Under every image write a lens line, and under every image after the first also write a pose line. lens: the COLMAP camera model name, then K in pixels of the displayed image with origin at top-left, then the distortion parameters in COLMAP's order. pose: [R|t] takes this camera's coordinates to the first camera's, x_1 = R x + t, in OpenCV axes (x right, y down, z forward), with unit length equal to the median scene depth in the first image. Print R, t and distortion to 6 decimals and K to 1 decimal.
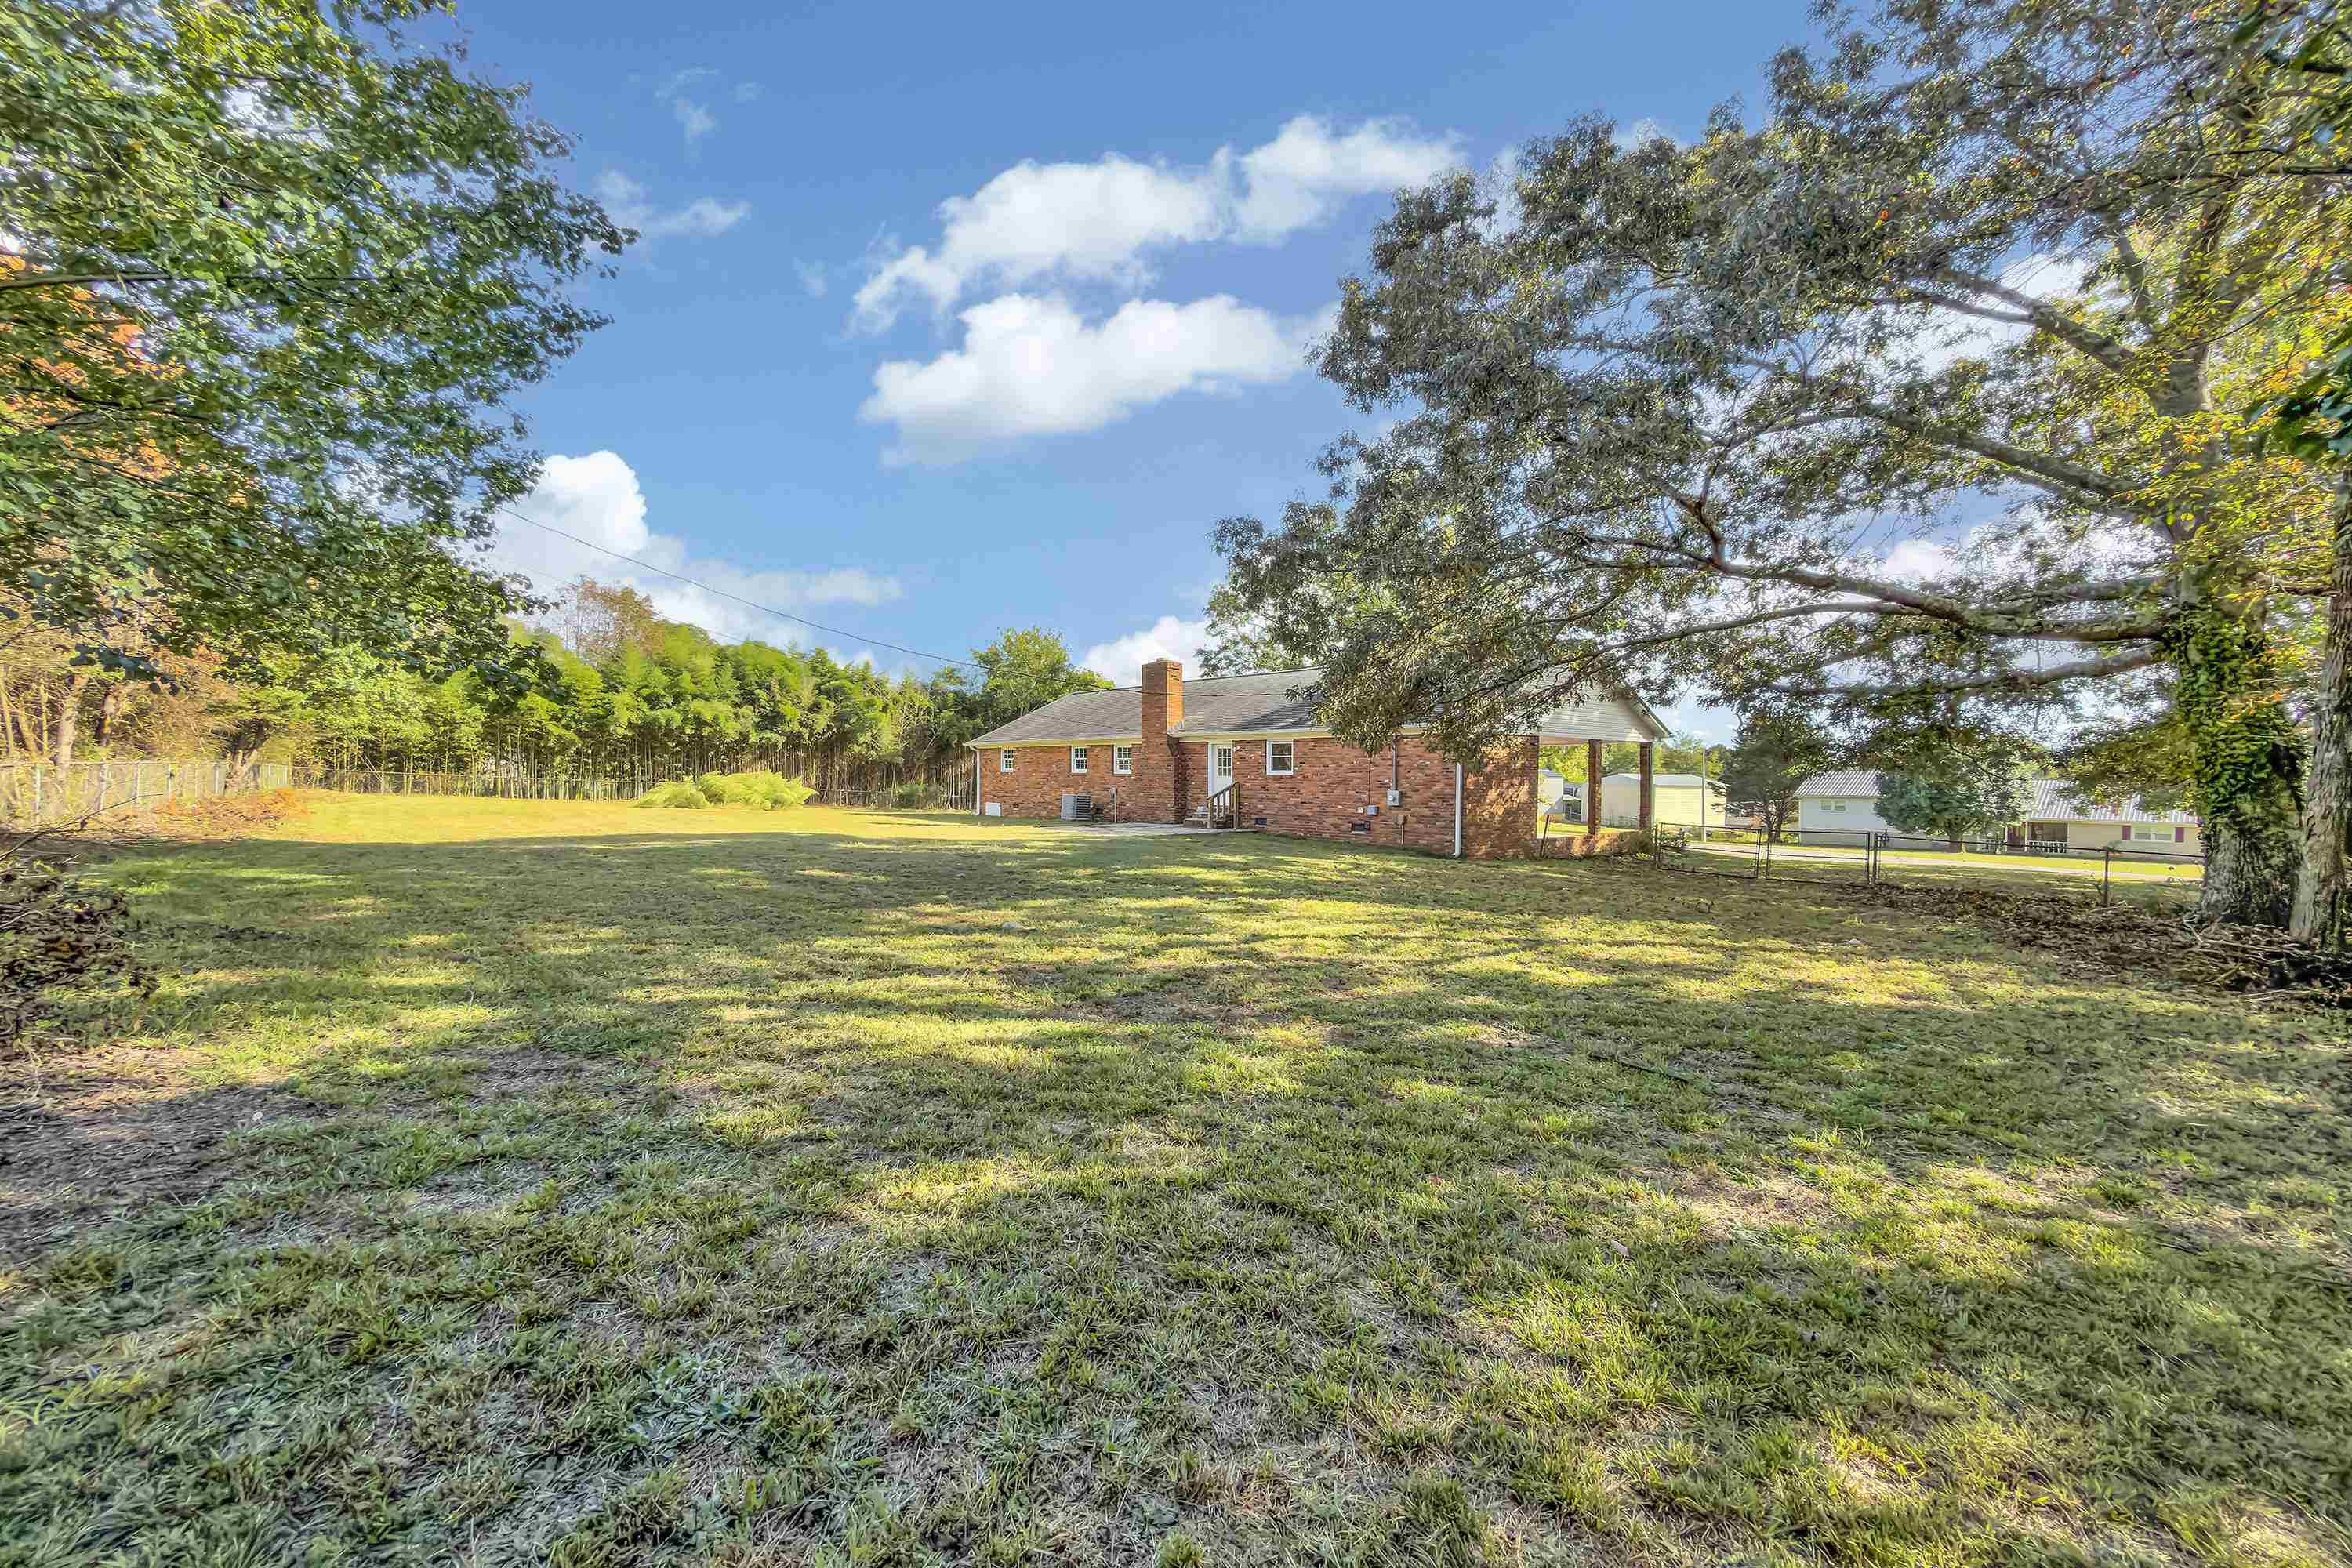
lens RADIAL K [[934.9, 0, 1173.1], [0, 934.9, 780.3], [0, 0, 1]] dist [-0.003322, -0.000949]
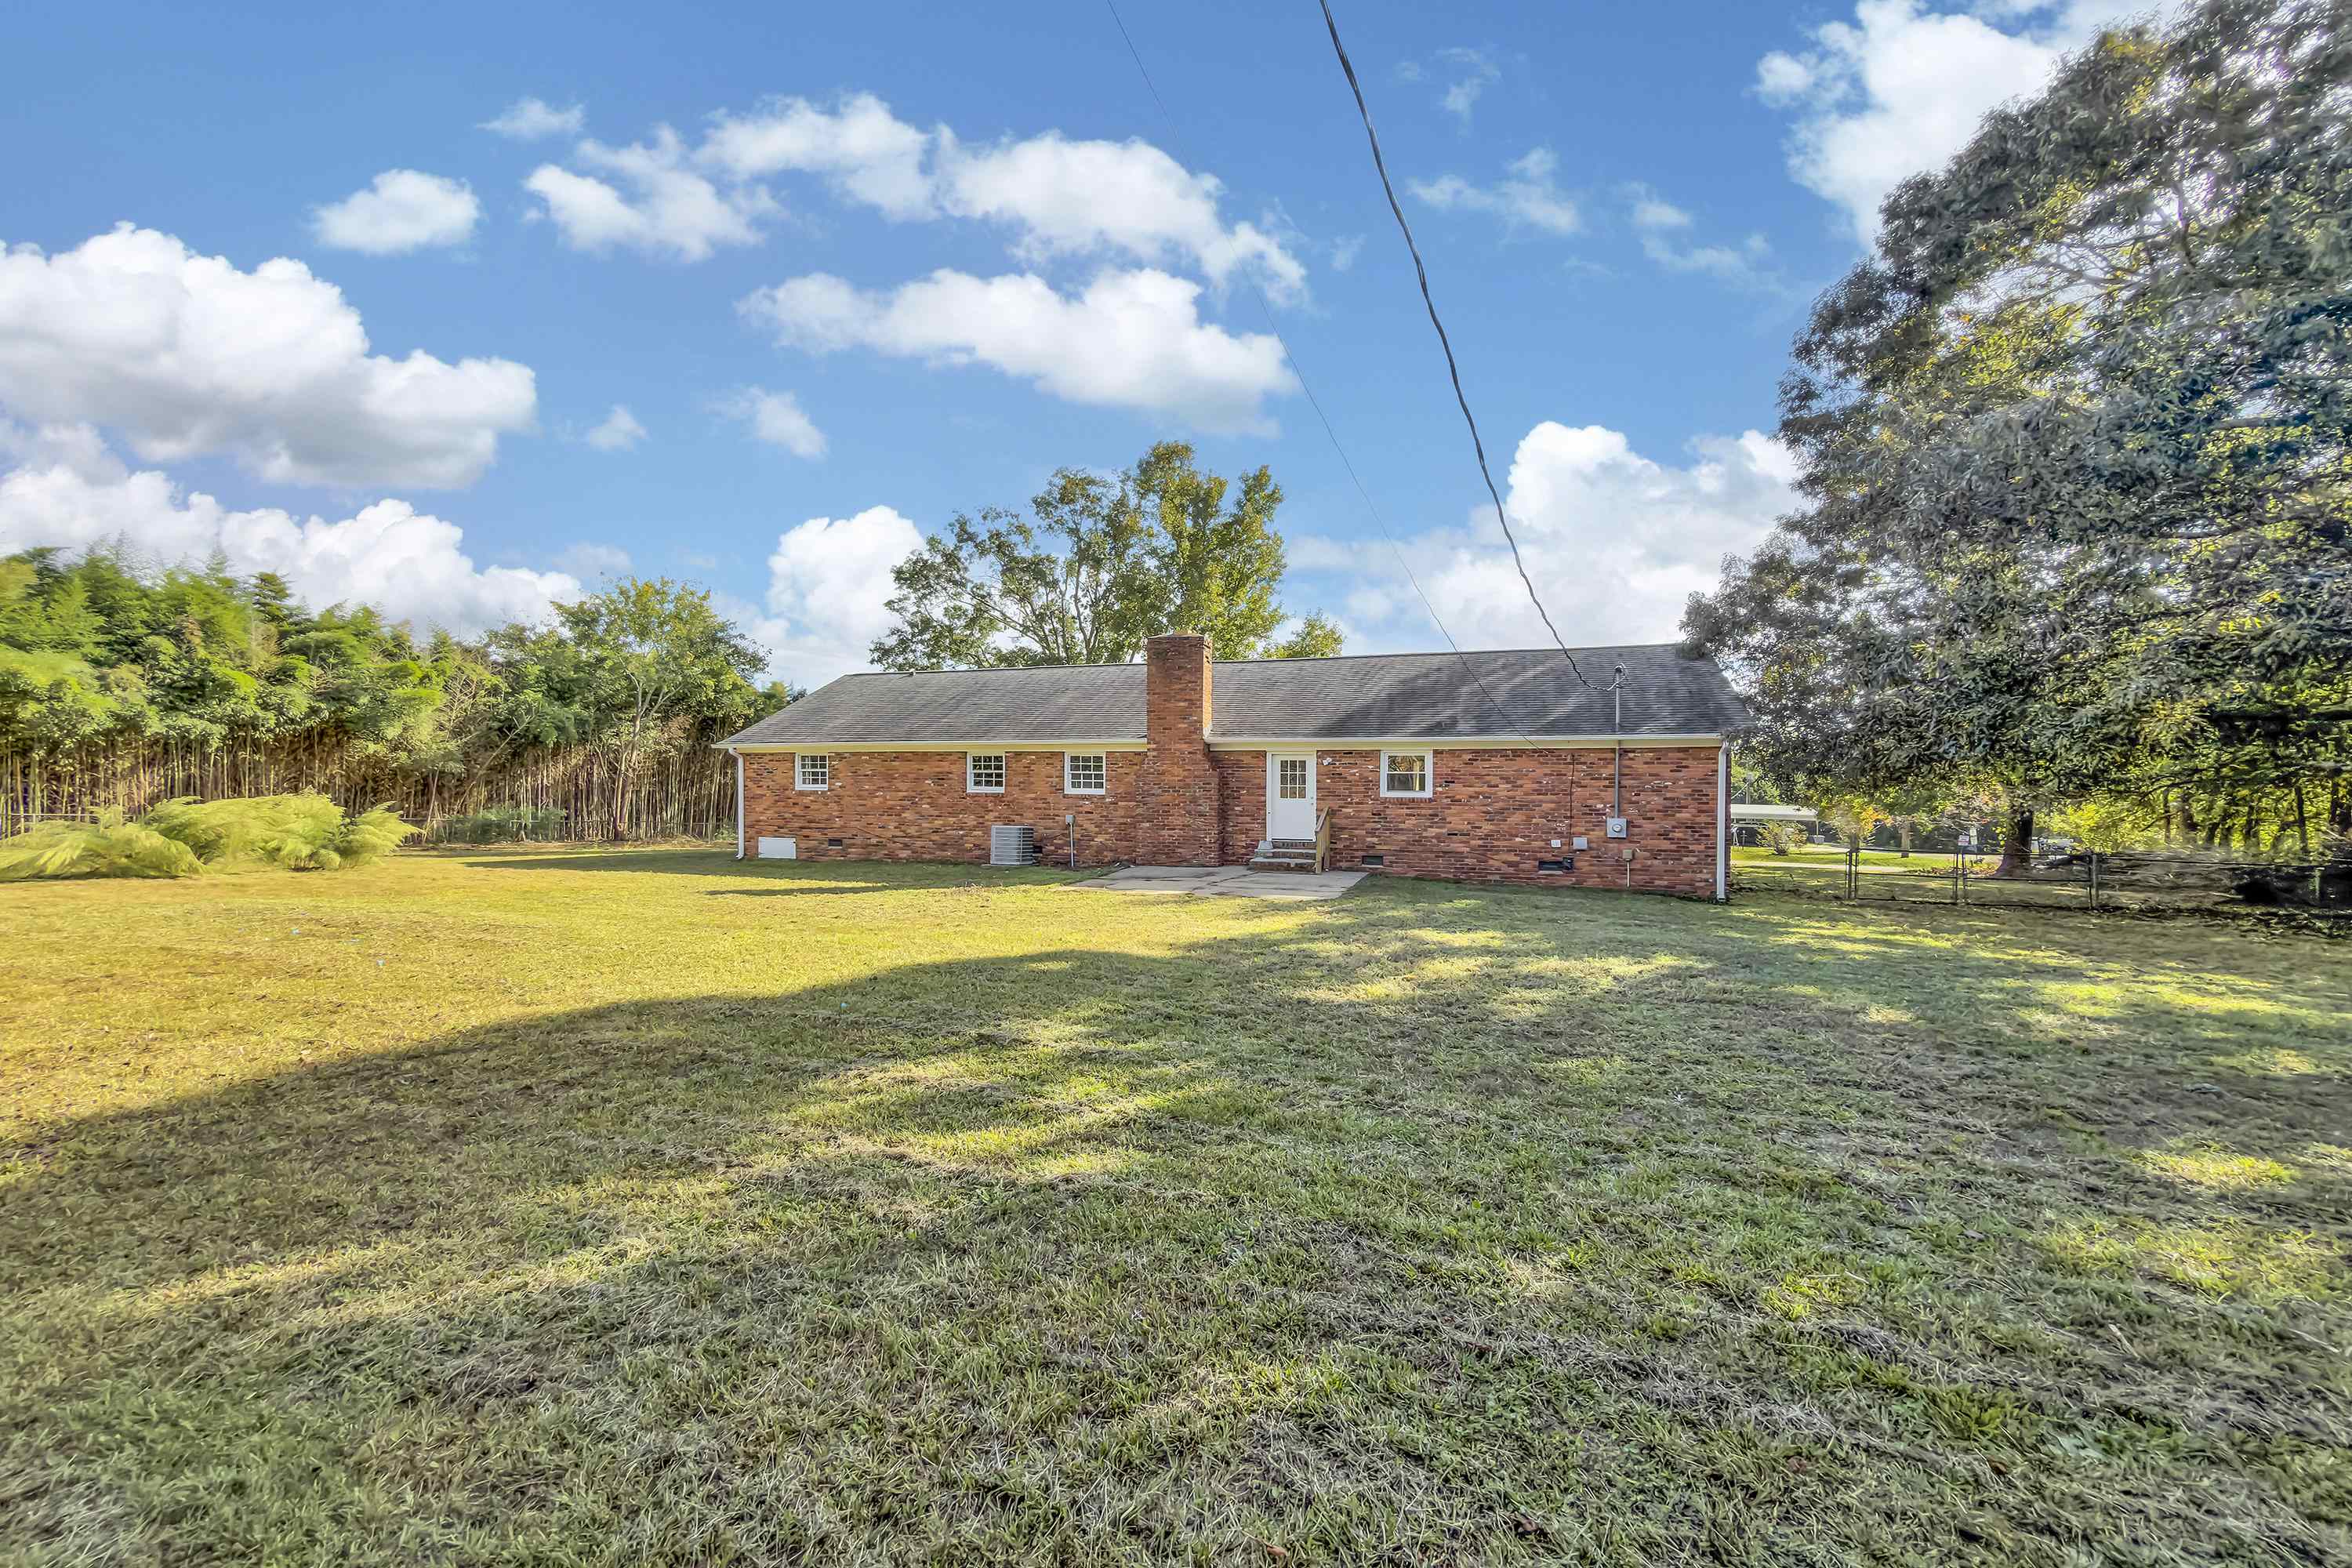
lens RADIAL K [[934.9, 0, 1178.2], [0, 934.9, 788.8], [0, 0, 1]] dist [-0.003322, -0.000949]
pose [[0.851939, -0.008413, 0.523574, -0.230067], [0.005676, 0.999961, 0.006832, -0.009963], [-0.523611, -0.002848, 0.851953, 0.245390]]
